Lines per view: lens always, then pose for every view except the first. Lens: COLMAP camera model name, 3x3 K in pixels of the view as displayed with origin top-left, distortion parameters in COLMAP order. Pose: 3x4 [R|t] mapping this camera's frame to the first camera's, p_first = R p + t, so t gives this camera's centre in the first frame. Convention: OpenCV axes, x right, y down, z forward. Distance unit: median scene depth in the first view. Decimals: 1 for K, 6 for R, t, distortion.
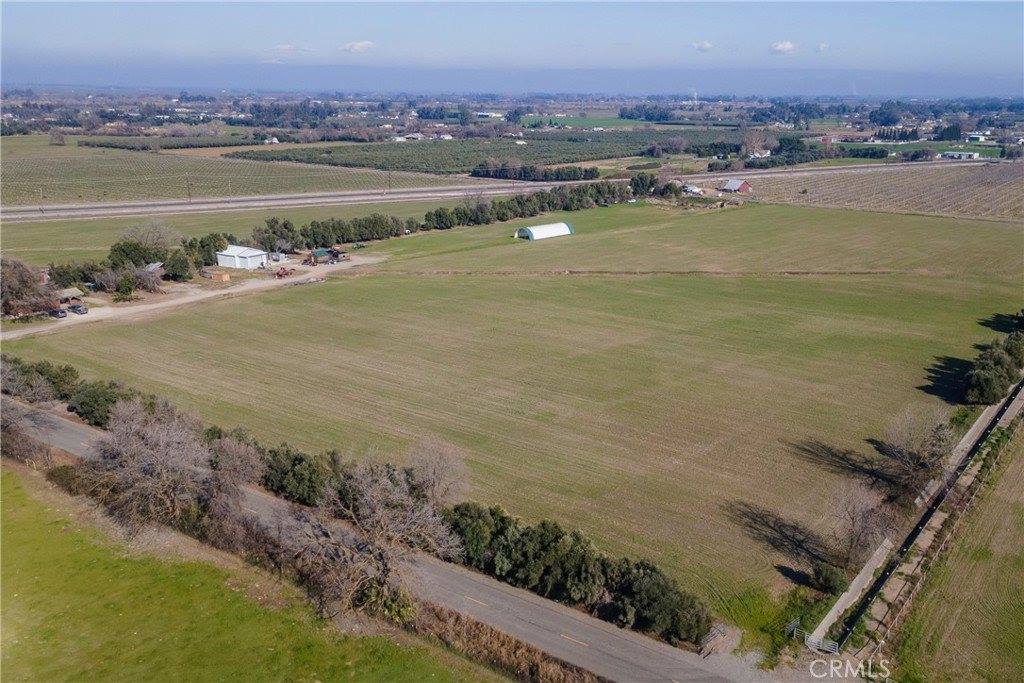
lens RADIAL K [[891.5, 0, 516.2], [0, 891.5, 344.2], [0, 0, 1]] dist [0.013685, 0.053432]
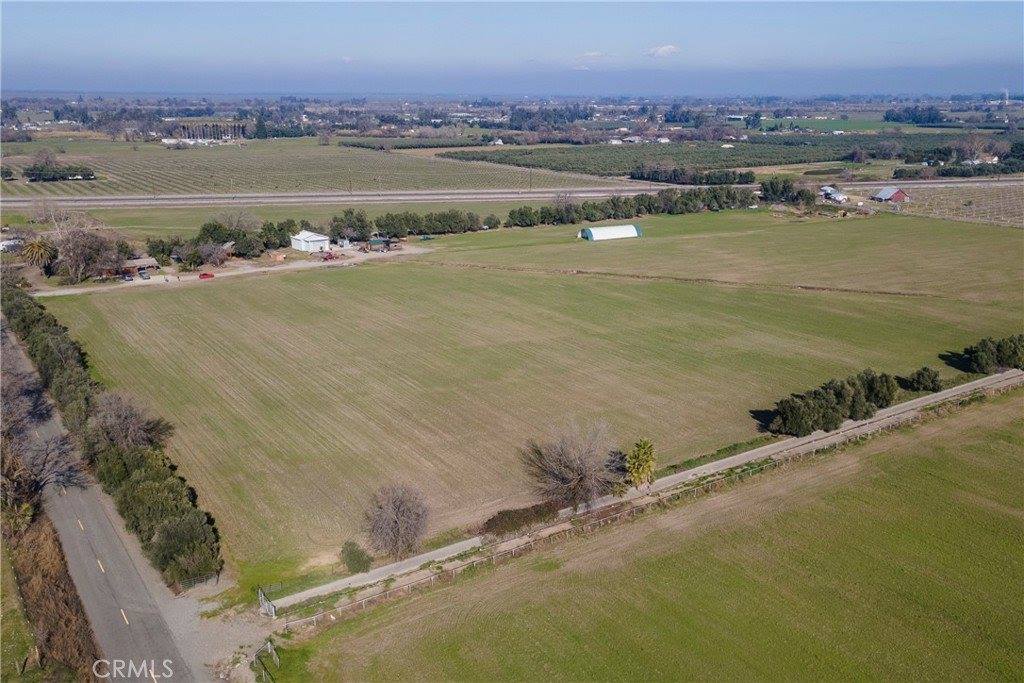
lens RADIAL K [[865.1, 0, 473.1], [0, 865.1, 358.7], [0, 0, 1]] dist [0.029532, 0.003744]
pose [[0.931661, 0.097540, -0.349992, 0.232450], [-0.091162, 0.995232, 0.034695, -0.004857], [0.351707, -0.000418, 0.936110, 0.029732]]
